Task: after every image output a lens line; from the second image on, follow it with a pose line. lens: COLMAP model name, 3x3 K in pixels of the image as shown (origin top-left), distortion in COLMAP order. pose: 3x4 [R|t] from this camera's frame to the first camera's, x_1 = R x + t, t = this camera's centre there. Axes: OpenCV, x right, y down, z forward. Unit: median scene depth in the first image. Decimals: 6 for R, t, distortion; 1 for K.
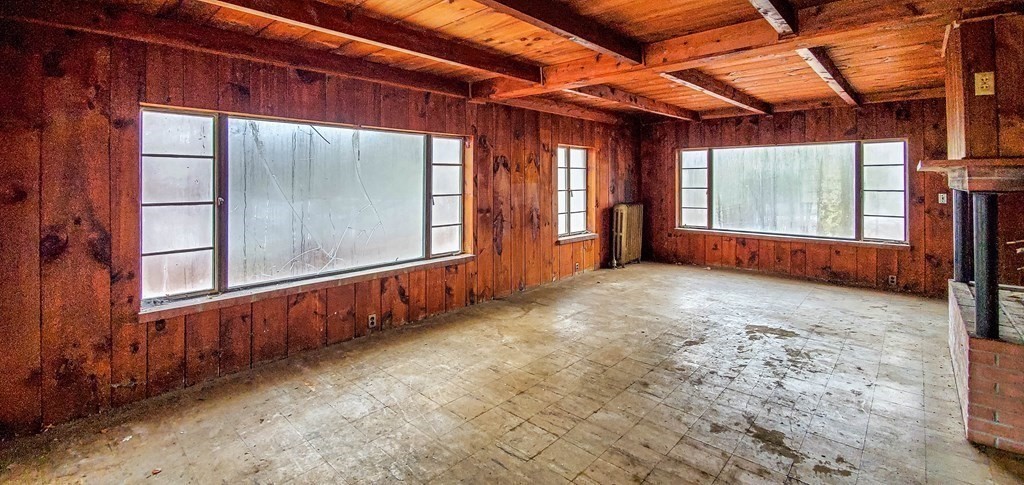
lens RADIAL K [[421.9, 0, 492.7], [0, 421.9, 184.2], [0, 0, 1]] dist [-0.000632, -0.000139]
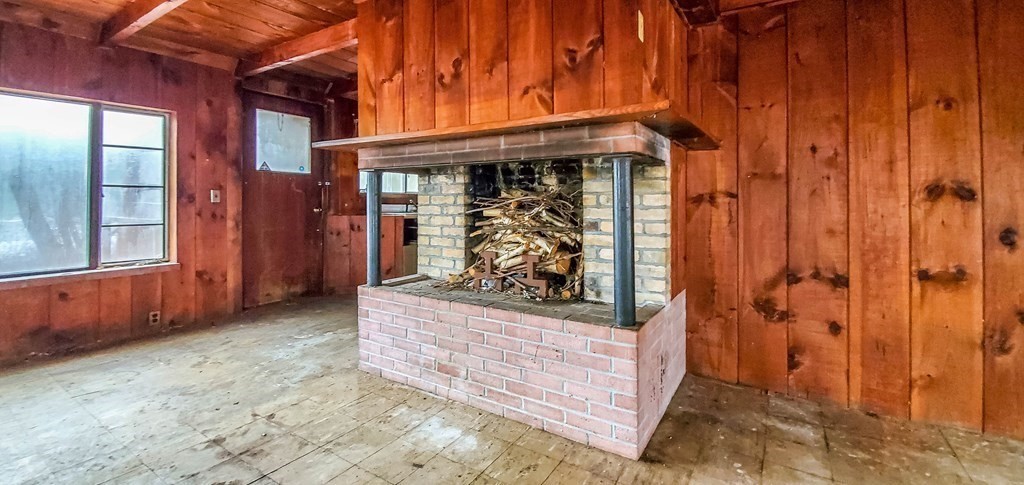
lens RADIAL K [[418.9, 0, 515.2], [0, 418.9, 200.7], [0, 0, 1]] dist [-0.001226, -0.000641]
pose [[-0.221681, 0.009328, 0.975075, 0.155136], [0.007034, 0.999944, -0.007966, 0.046070], [-0.975094, 0.005093, -0.221734, 0.550167]]
